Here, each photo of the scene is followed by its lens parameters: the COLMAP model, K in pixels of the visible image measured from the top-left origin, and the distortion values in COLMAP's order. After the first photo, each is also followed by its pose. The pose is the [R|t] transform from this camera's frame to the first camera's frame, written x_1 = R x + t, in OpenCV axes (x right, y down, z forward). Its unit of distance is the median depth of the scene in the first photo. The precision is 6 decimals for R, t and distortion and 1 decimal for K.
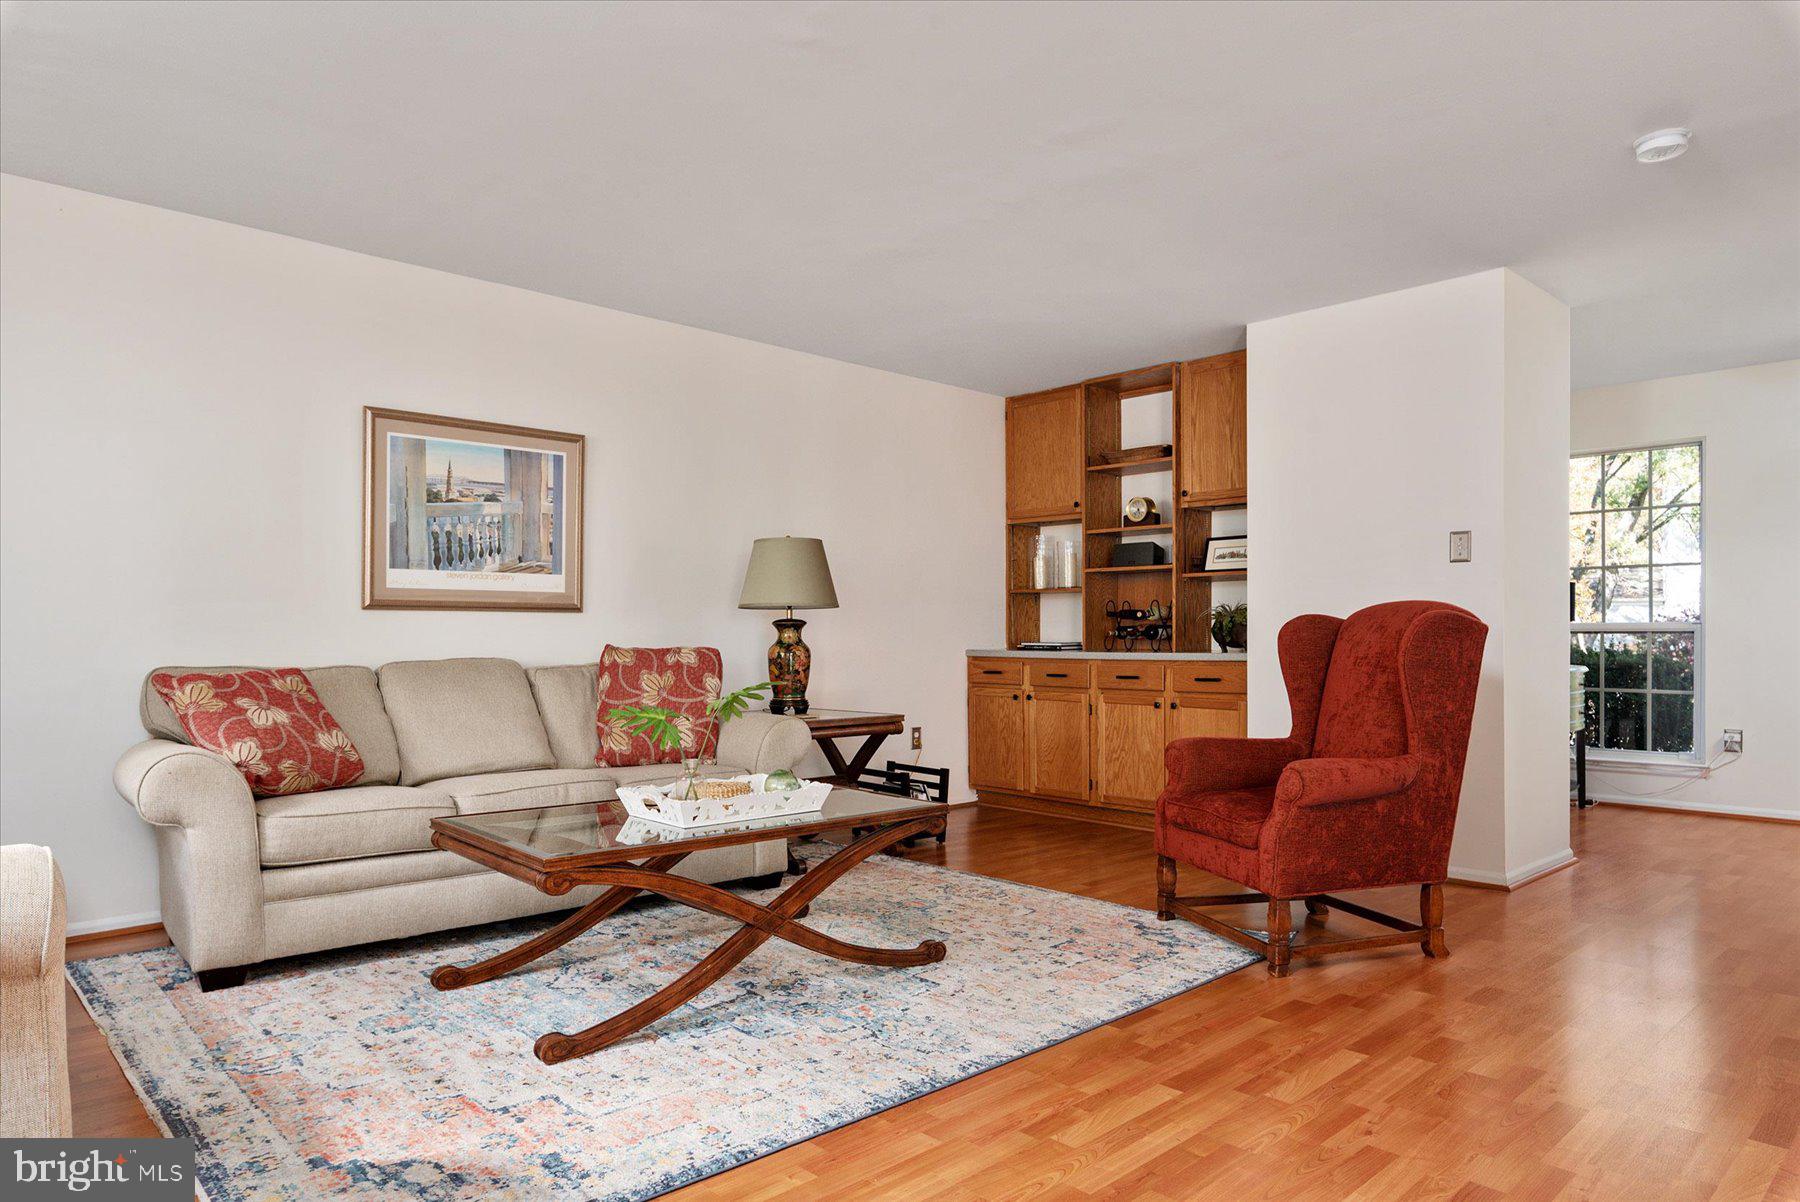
lens RADIAL K [[1114.8, 0, 901.5], [0, 1114.8, 683.1], [0, 0, 1]] dist [0.002401, 0.000060]
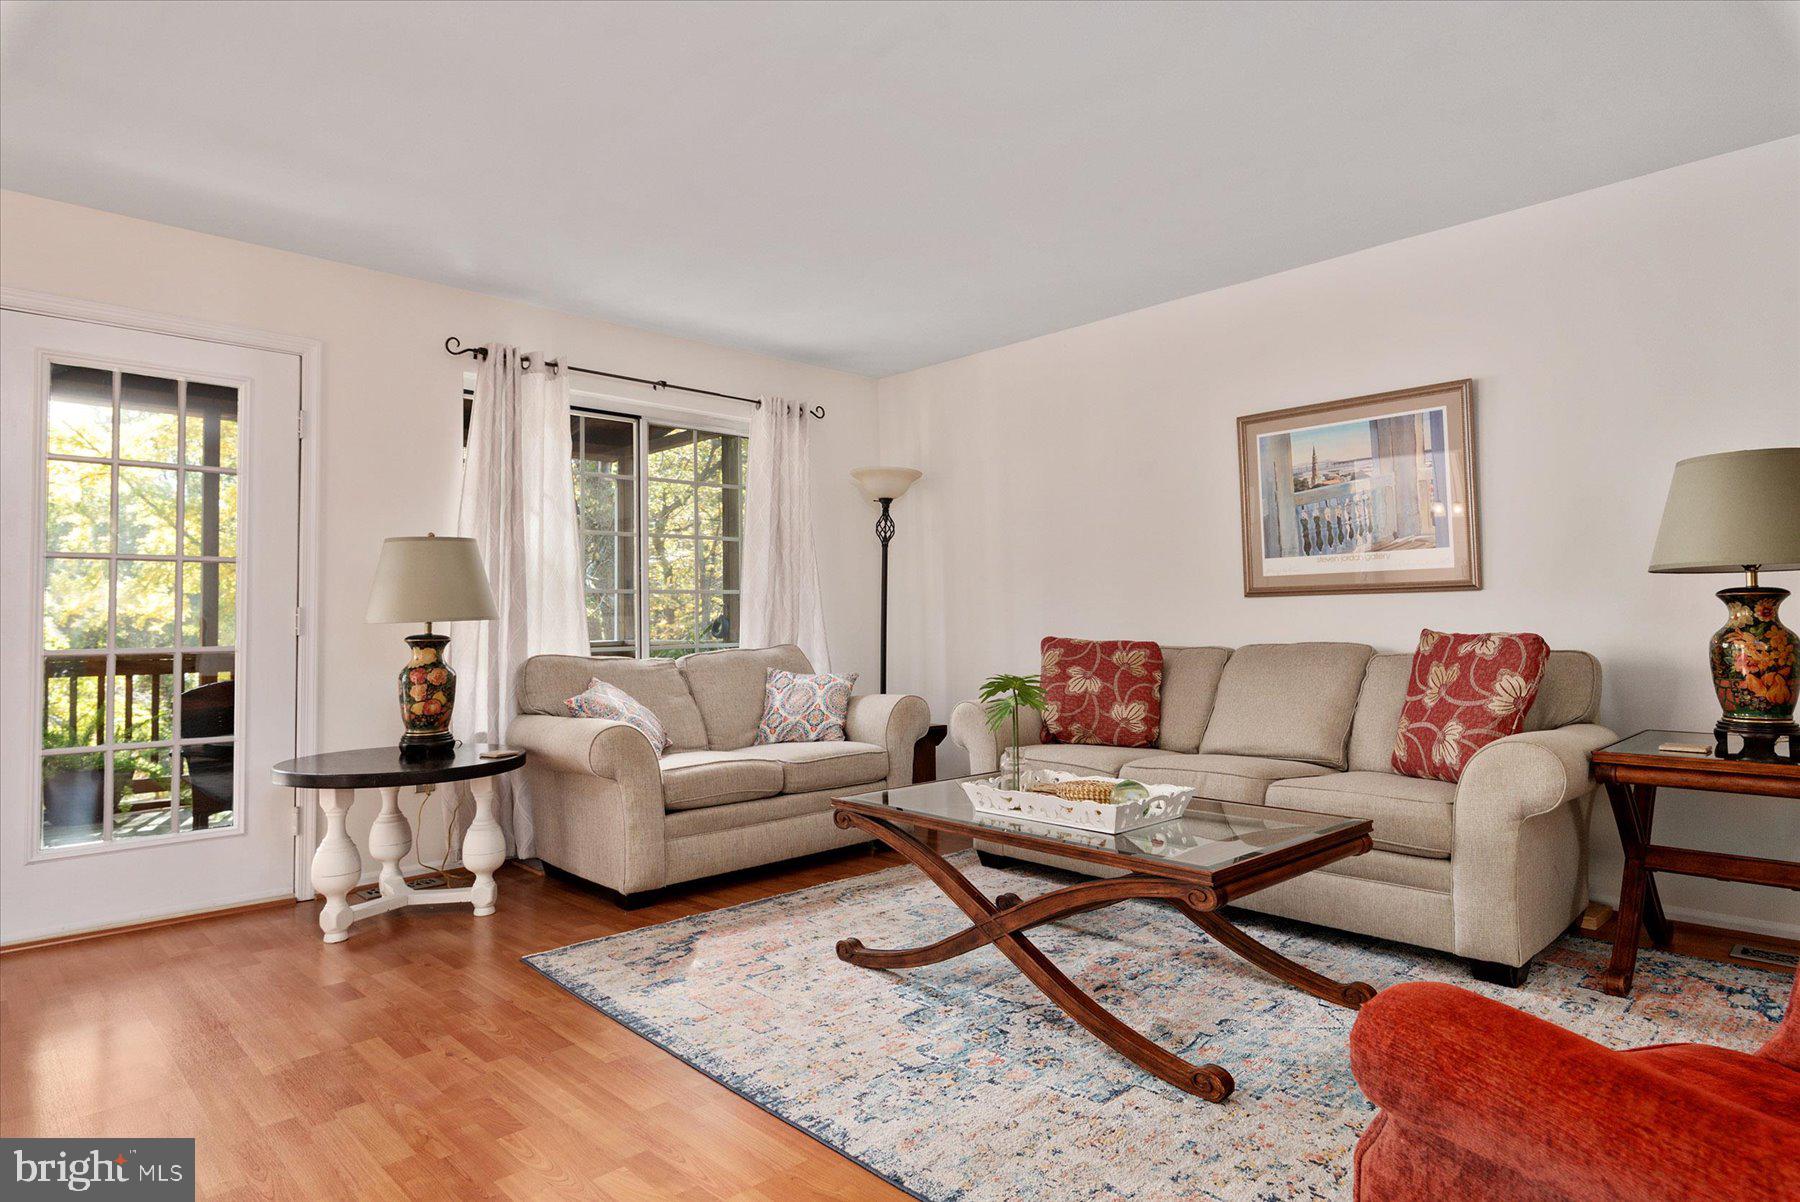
lens RADIAL K [[1006.6, 0, 902.8], [0, 1006.6, 613.8], [0, 0, 1]] dist [0.002698, 0.000669]
pose [[0.010179, -0.009151, -0.999906, 0.511654], [-0.028615, 0.999546, -0.009439, -0.029037], [0.999539, 0.028709, 0.009913, 0.628410]]
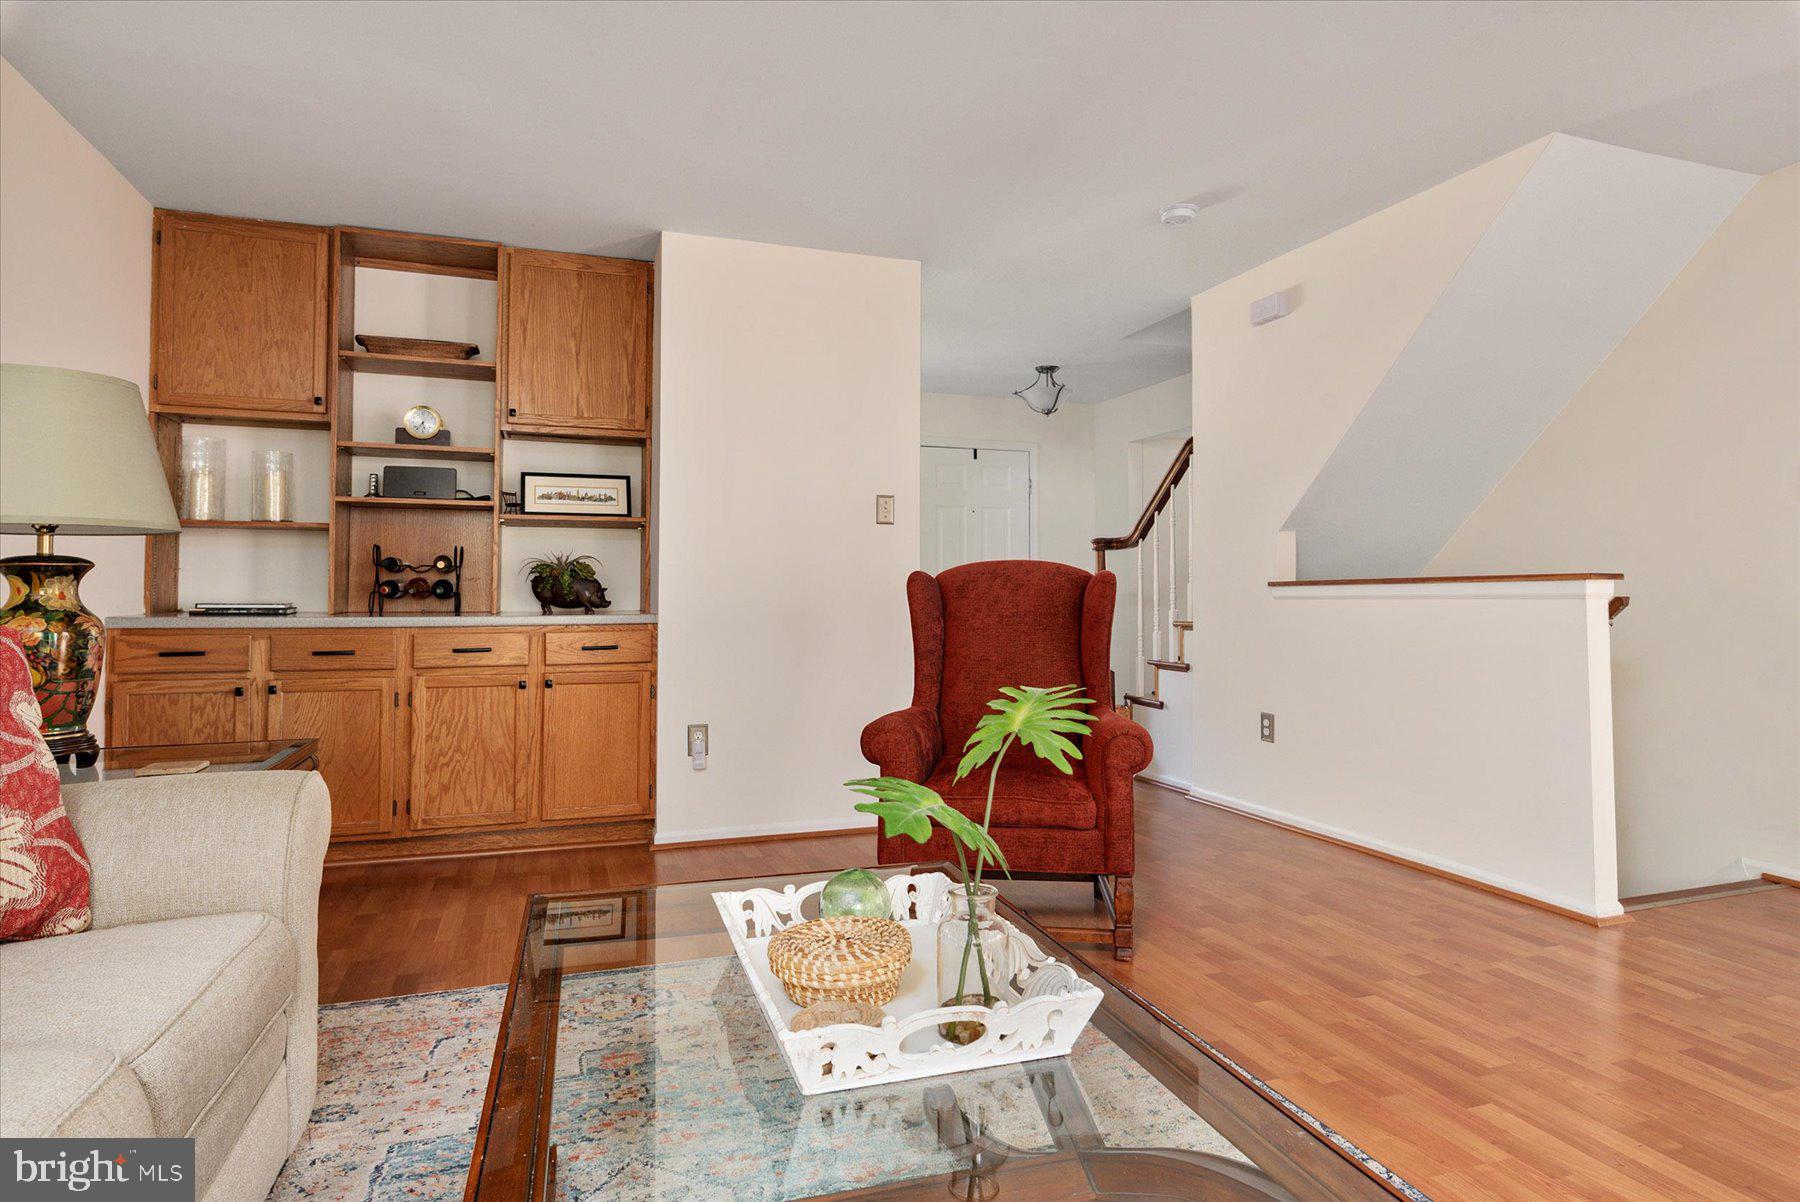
lens RADIAL K [[1024.3, 0, 908.4], [0, 1024.3, 589.0], [0, 0, 1]] dist [0.001855, -0.000247]
pose [[0.402044, 0.004772, 0.915608, -0.392441], [0.037107, 0.999080, -0.021500, -0.026447], [-0.914868, 0.042619, 0.401498, 0.611493]]
